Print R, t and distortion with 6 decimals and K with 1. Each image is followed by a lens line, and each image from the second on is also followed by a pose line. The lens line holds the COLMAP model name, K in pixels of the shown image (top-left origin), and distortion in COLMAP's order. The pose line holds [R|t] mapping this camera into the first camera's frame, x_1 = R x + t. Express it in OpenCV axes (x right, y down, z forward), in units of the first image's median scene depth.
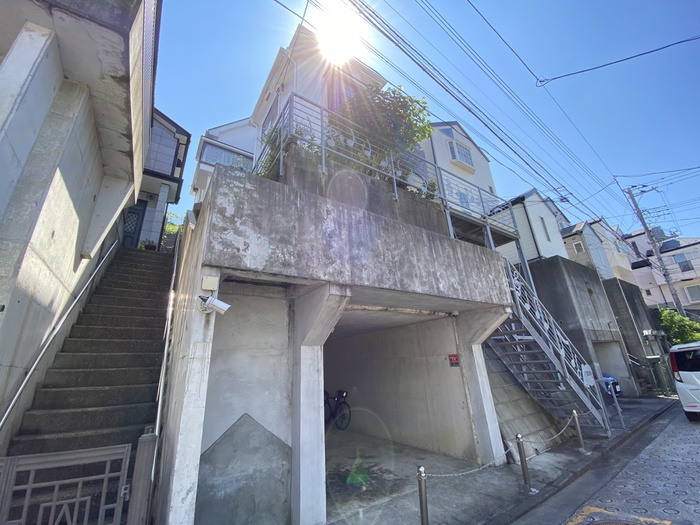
lens RADIAL K [[282.7, 0, 348.9], [0, 282.7, 261.7], [0, 0, 1]] dist [0.017542, -0.018546]
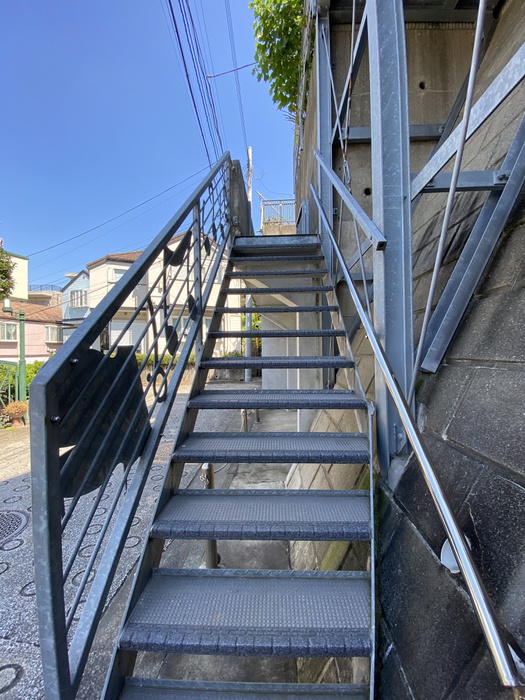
lens RADIAL K [[282.7, 0, 262.5], [0, 282.7, 350.0], [0, 0, 1]] dist [0.017542, -0.018546]
pose [[-0.602228, 0.057867, -0.796224, 1.407369], [0.319564, 0.931450, -0.174009, 0.651128], [0.731574, -0.359238, -0.579437, 1.795495]]
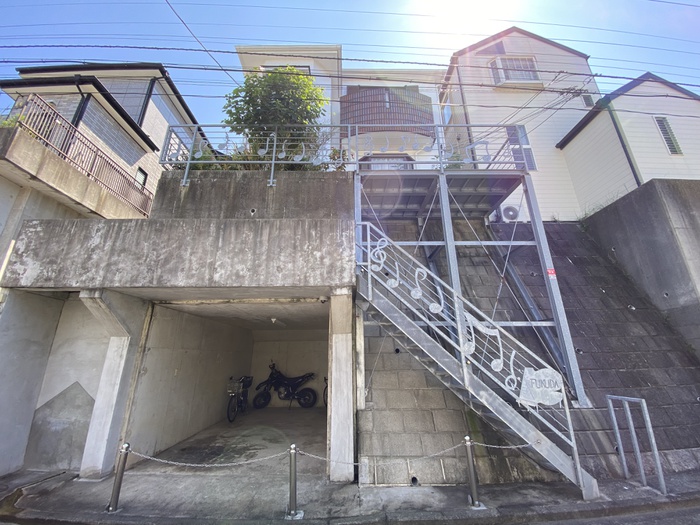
lens RADIAL K [[282.7, 0, 348.9], [0, 282.7, 261.7], [0, 0, 1]] dist [0.017542, -0.018546]
pose [[0.831898, -0.131252, -0.539184, 1.331904], [0.157837, 0.987460, 0.003149, 0.115223], [0.532009, -0.087723, 0.842182, 0.467121]]
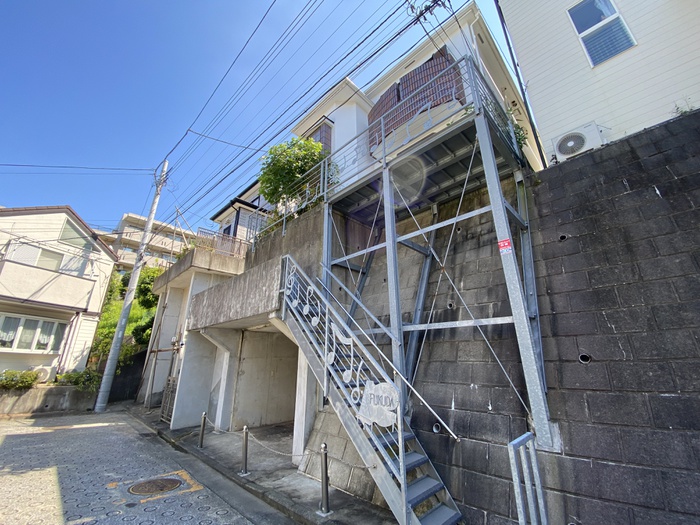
lens RADIAL K [[282.7, 0, 348.9], [0, 282.7, 261.7], [0, 0, 1]] dist [0.017542, -0.018546]
pose [[0.189436, -0.277742, -0.941793, 2.149509], [0.338482, 0.918839, -0.202889, 0.386594], [0.921707, -0.280345, 0.268072, 1.363008]]
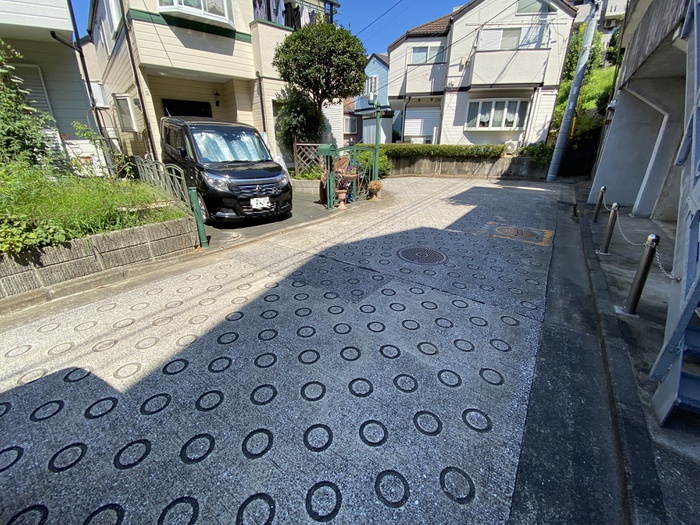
lens RADIAL K [[282.7, 0, 348.9], [0, 282.7, 261.7], [0, 0, 1]] dist [0.017542, -0.018546]
pose [[-0.934322, 0.183290, -0.305690, 1.887305], [0.169379, 0.982942, 0.071669, 0.621798], [0.313612, 0.015184, -0.949430, 1.735292]]
